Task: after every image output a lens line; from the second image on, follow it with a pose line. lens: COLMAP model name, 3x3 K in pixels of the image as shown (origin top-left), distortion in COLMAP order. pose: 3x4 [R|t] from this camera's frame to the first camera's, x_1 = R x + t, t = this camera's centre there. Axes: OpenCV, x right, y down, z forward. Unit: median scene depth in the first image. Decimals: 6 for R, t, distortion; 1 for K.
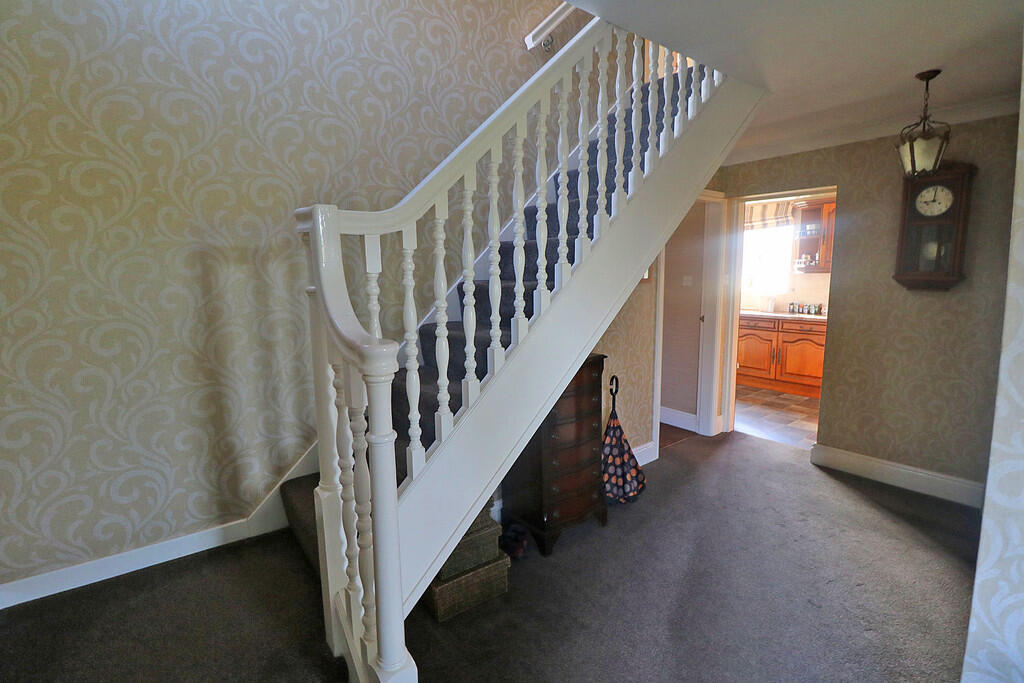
lens RADIAL K [[485.9, 0, 509.6], [0, 485.9, 336.8], [0, 0, 1]] dist [-0.002649, -0.000680]
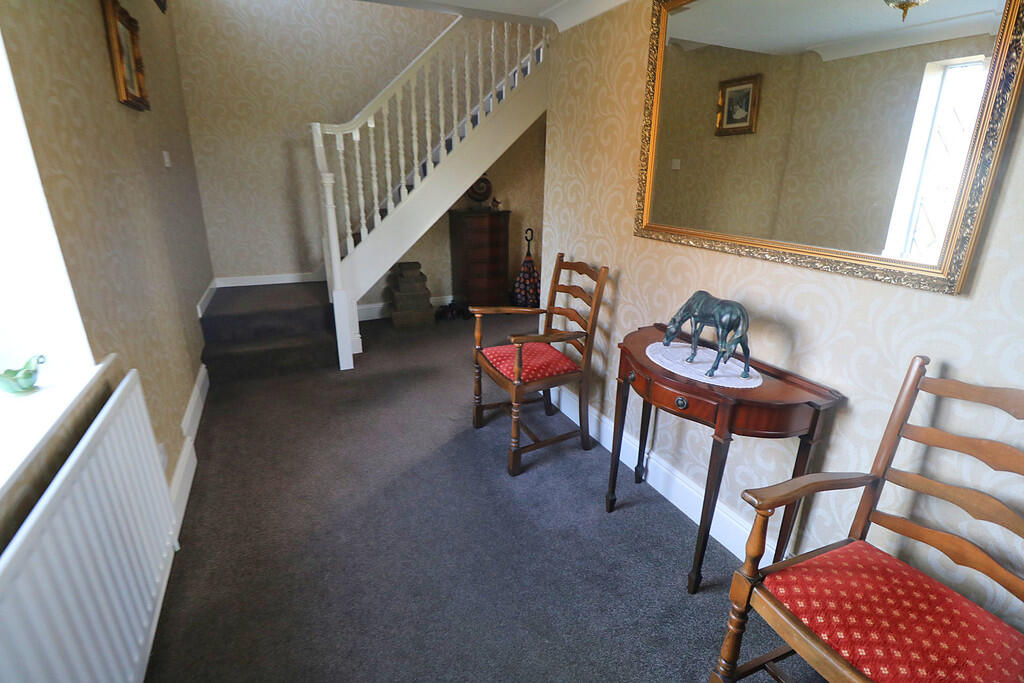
lens RADIAL K [[485.9, 0, 514.4], [0, 485.9, 340.8], [0, 0, 1]] dist [-0.002649, -0.000680]
pose [[0.972698, 0.101679, -0.208615, 0.889723], [-0.057964, 0.976863, 0.205860, 0.188806], [0.224720, -0.188148, 0.956086, -1.006904]]
